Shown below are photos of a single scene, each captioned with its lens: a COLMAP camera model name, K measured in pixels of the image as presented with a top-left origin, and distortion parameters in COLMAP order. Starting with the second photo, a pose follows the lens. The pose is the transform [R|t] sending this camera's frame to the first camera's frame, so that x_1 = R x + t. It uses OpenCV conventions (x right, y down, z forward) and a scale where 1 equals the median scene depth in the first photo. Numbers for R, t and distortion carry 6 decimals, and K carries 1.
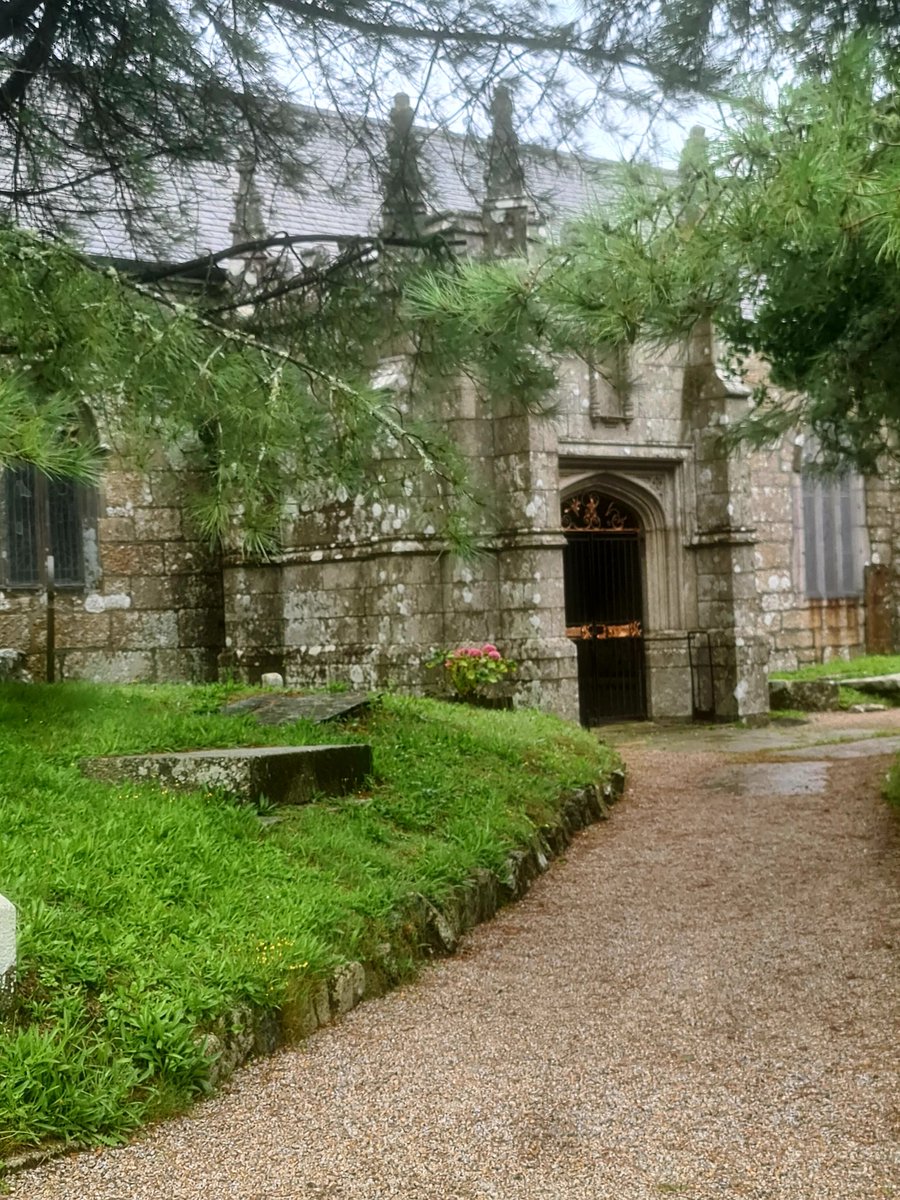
lens RADIAL K [[2028.1, 0, 450.0], [0, 2028.1, 600.0], [0, 0, 1]] dist [0.027818, 0.008026]
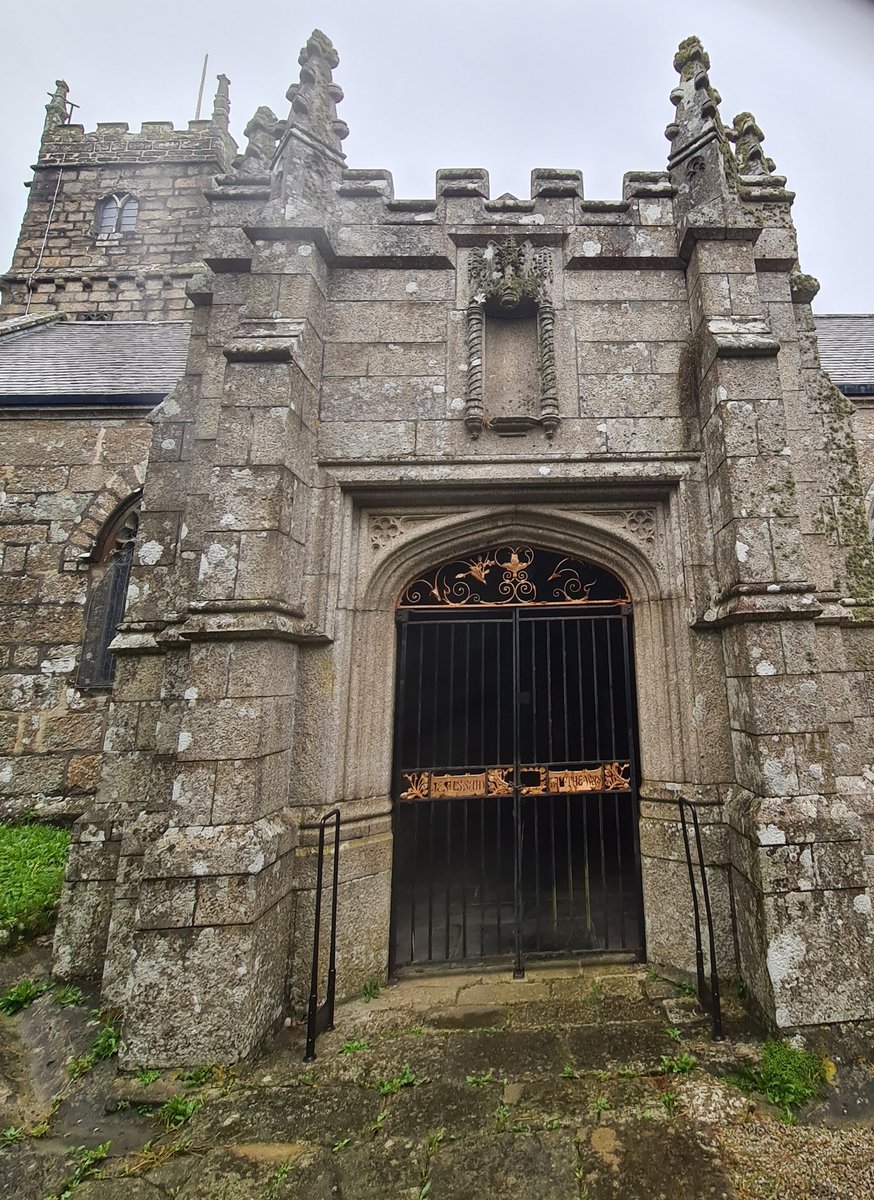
lens RADIAL K [[758.7, 0, 439.7], [0, 758.7, 462.9], [0, 0, 1]] dist [-0.001487, -0.000258]
pose [[0.780531, -0.165677, -0.602763, 0.200056], [0.008587, 0.966990, -0.254669, -0.017550], [0.625058, 0.193601, 0.756188, 0.802455]]
